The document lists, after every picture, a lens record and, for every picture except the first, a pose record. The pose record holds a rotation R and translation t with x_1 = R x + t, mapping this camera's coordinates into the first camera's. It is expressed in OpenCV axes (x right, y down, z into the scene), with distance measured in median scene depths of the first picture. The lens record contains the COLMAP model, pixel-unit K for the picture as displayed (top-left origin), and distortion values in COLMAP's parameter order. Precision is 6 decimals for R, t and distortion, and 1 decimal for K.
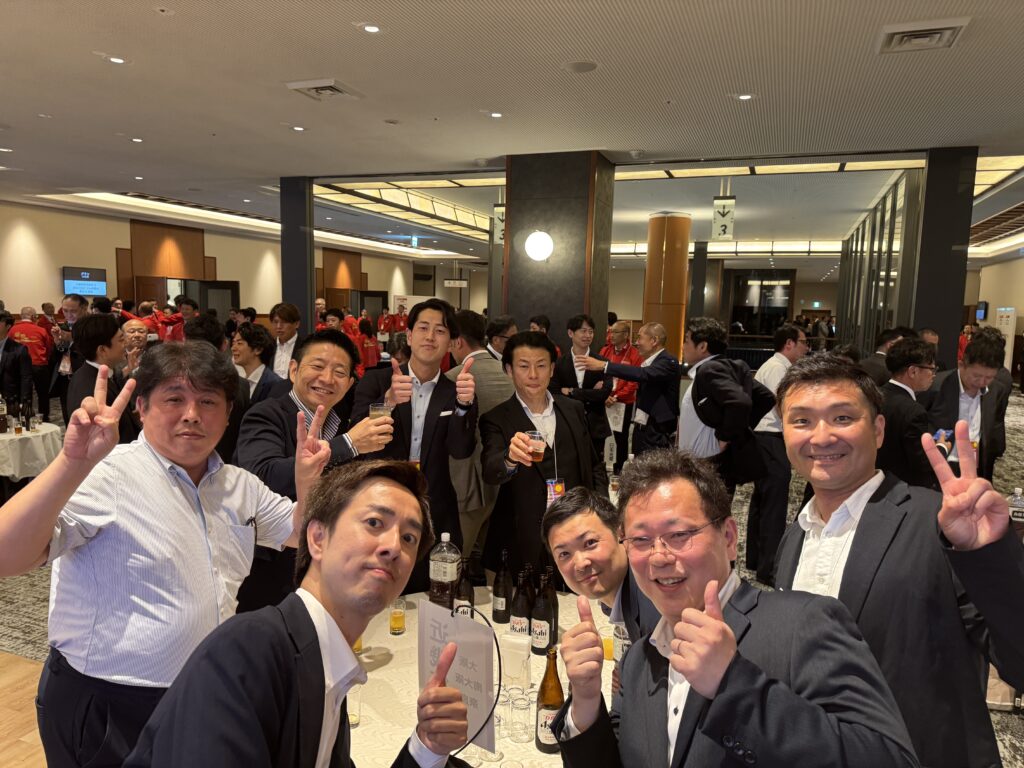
lens RADIAL K [[718.0, 0, 512.3], [0, 718.0, 399.7], [0, 0, 1]] dist [-0.005187, -0.004418]
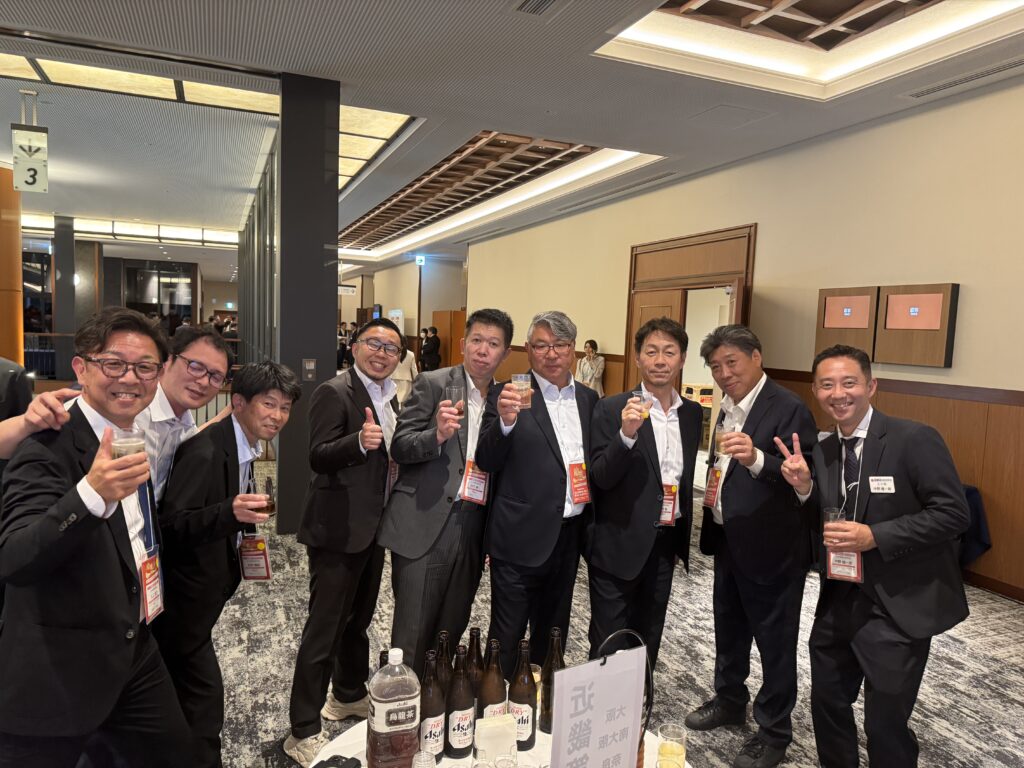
lens RADIAL K [[718.0, 0, 512.3], [0, 718.0, 399.7], [0, 0, 1]] dist [-0.005187, -0.004418]
pose [[0.727796, -0.059106, 0.683242, 0.073394], [0.063005, 0.997828, 0.019207, -0.004495], [-0.682894, 0.029069, 0.729939, 0.098207]]
